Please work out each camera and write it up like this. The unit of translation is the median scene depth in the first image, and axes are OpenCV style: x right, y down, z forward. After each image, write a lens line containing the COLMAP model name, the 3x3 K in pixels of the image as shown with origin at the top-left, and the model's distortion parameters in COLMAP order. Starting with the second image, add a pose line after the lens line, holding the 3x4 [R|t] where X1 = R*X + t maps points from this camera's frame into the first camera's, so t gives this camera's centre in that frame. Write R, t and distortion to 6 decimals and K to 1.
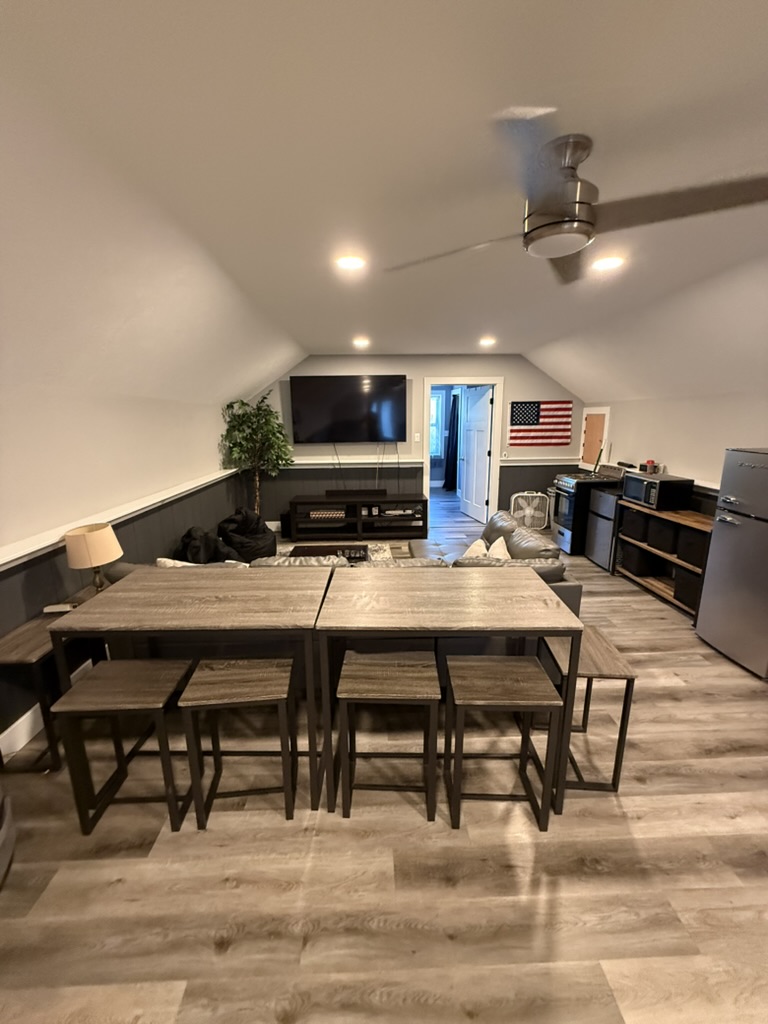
lens RADIAL K [[410.0, 0, 384.1], [0, 410.0, 507.4], [0, 0, 1]] dist [0.001664, -0.000046]
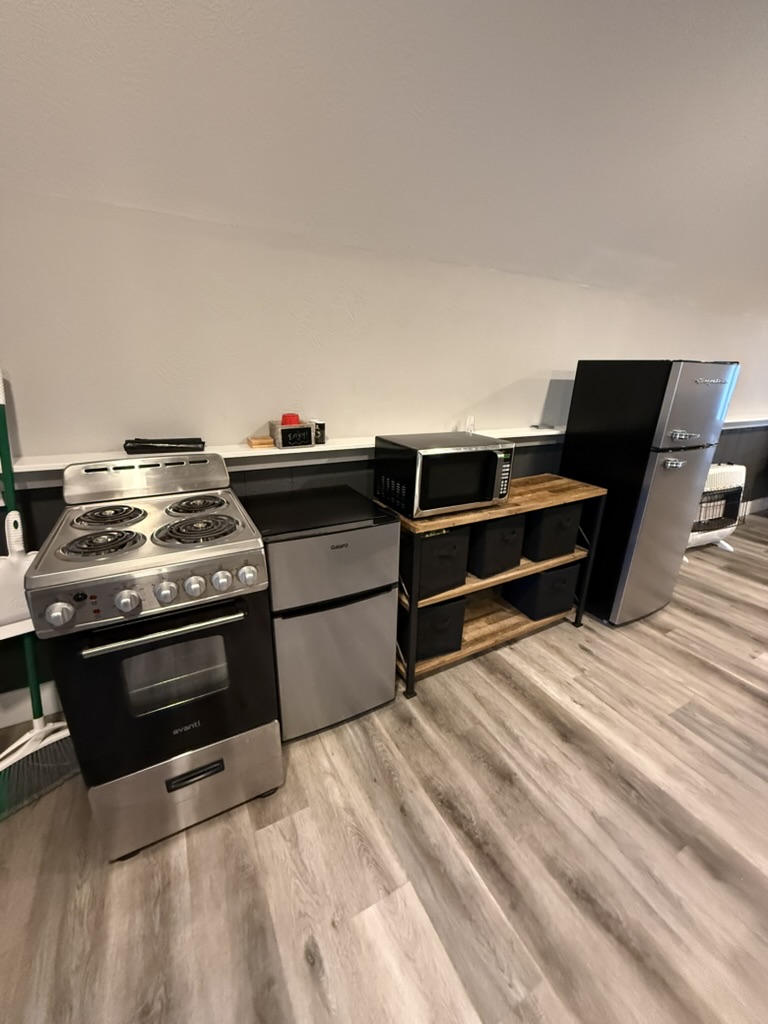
lens RADIAL K [[410.0, 0, 384.1], [0, 410.0, 507.4], [0, 0, 1]] dist [0.001664, -0.000046]
pose [[-0.439576, -0.289702, 0.850203, 0.325536], [0.178679, 0.899436, 0.398860, -0.214109], [-0.880254, 0.327242, -0.343606, 1.333759]]
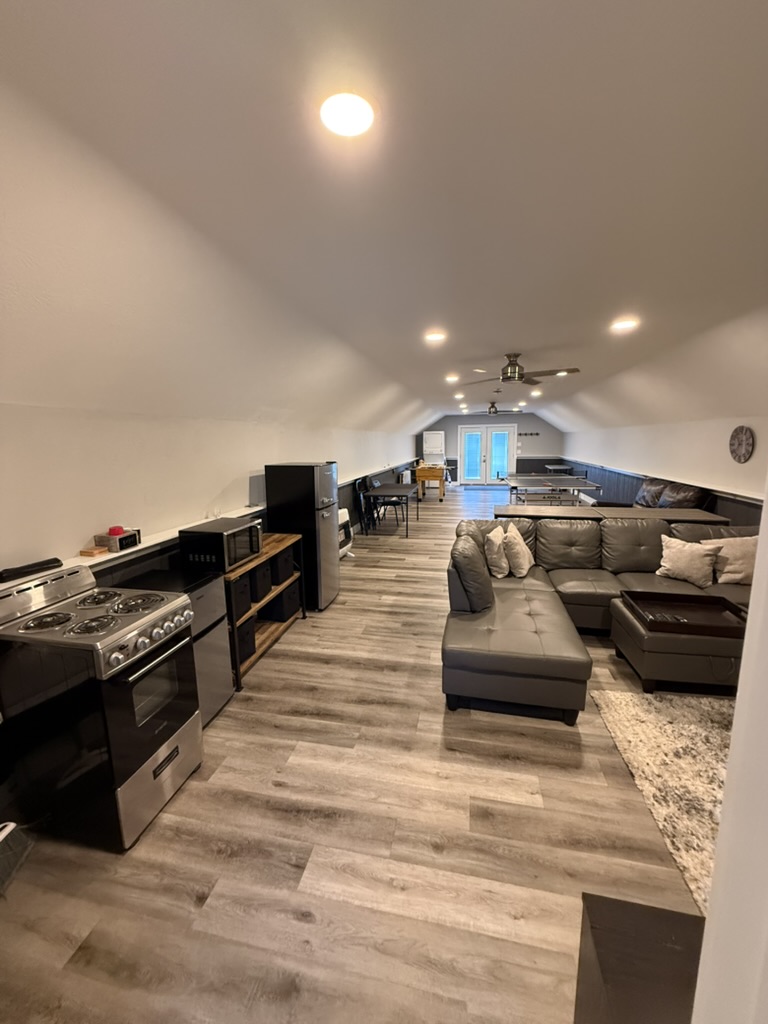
lens RADIAL K [[410.0, 0, 384.1], [0, 410.0, 507.4], [0, 0, 1]] dist [0.001664, -0.000046]
pose [[-0.968303, -0.023141, 0.248706, 0.226709], [0.072161, 0.927327, 0.367231, -0.381016], [-0.239129, 0.373537, -0.896263, 1.705392]]
